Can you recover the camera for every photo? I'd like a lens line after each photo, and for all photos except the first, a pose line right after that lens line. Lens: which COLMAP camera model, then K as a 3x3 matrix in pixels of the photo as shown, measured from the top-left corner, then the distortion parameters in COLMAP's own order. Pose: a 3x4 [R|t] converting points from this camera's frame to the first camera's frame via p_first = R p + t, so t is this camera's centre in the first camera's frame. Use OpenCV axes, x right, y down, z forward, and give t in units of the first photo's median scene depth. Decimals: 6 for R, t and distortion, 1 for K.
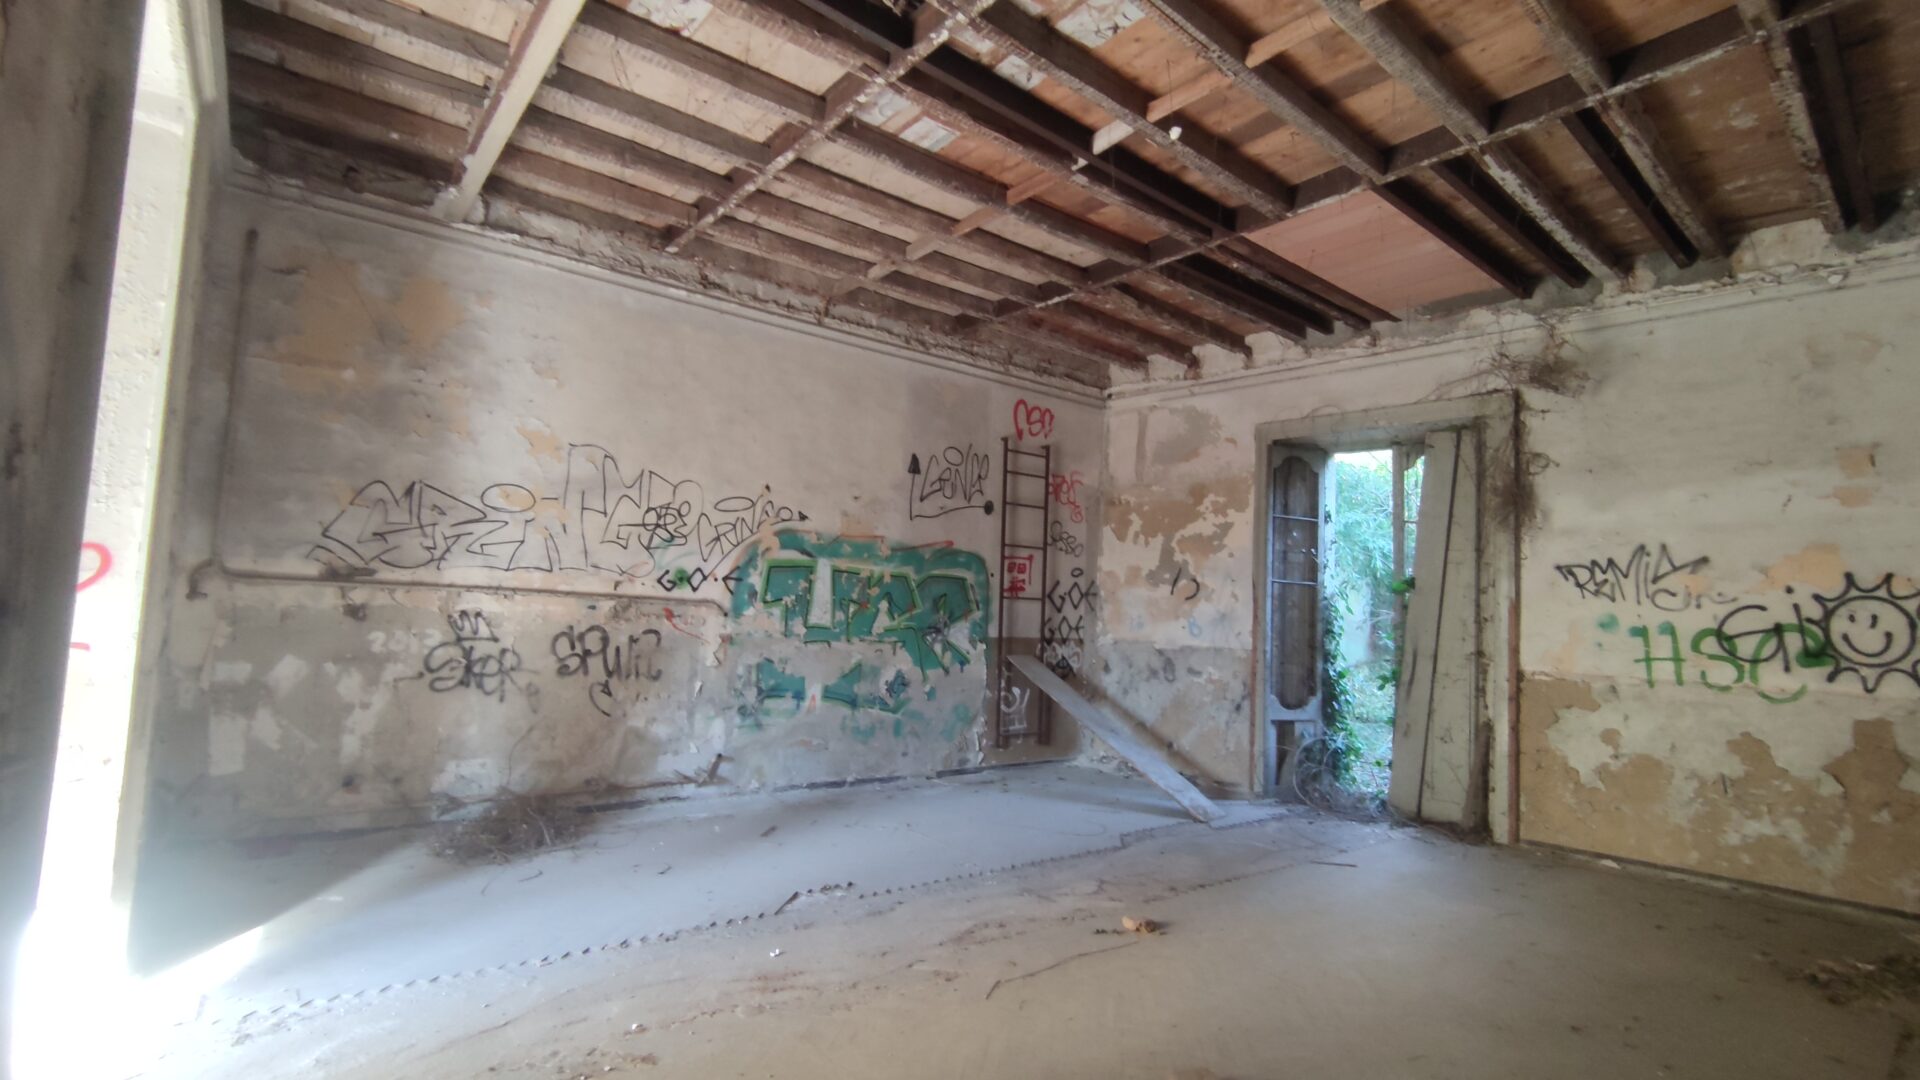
lens RADIAL K [[871.0, 0, 960.7], [0, 871.0, 539.3], [0, 0, 1]] dist [0.007791, -0.007388]
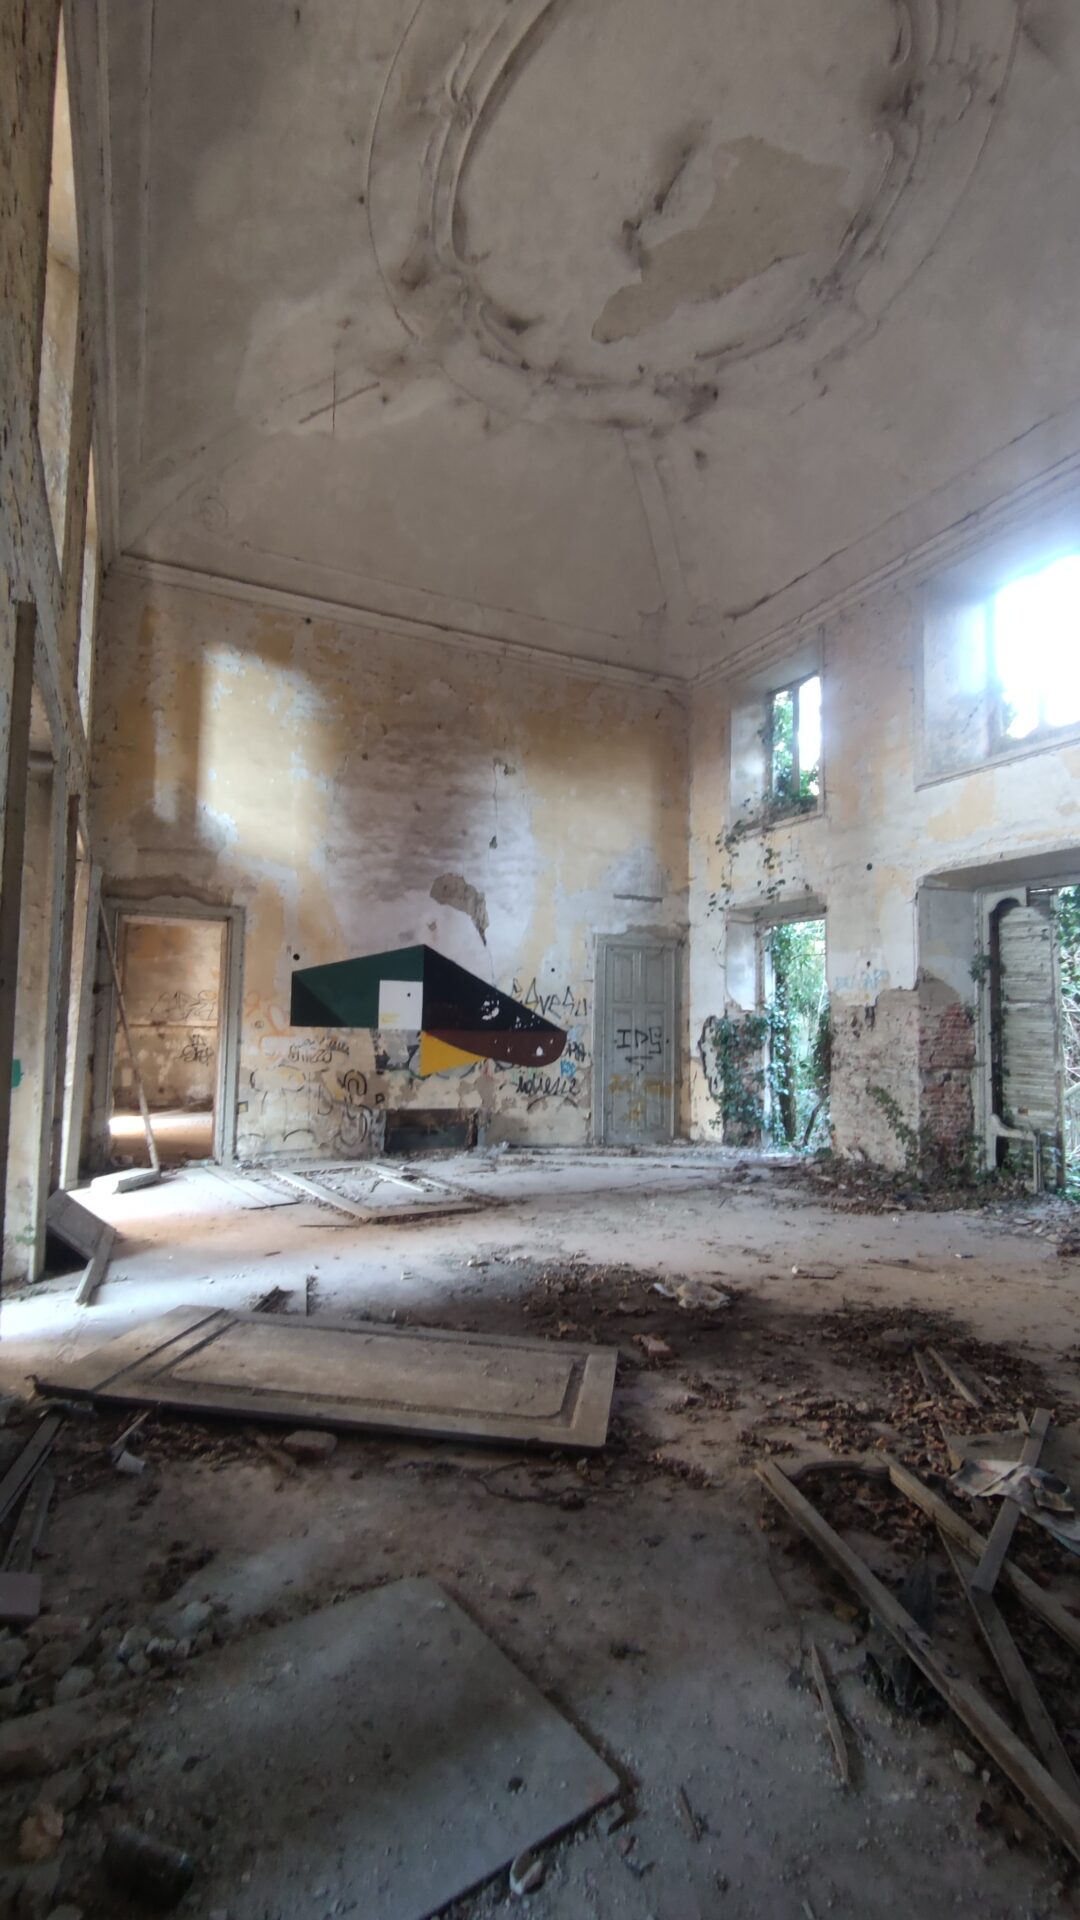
lens RADIAL K [[871.0, 0, 540.1], [0, 871.0, 962.6], [0, 0, 1]] dist [0.007791, -0.007388]
pose [[0.981432, -0.042437, -0.187056, 1.195866], [0.040832, 0.999089, -0.012428, -0.081317], [0.187413, 0.004560, 0.982271, -1.758139]]
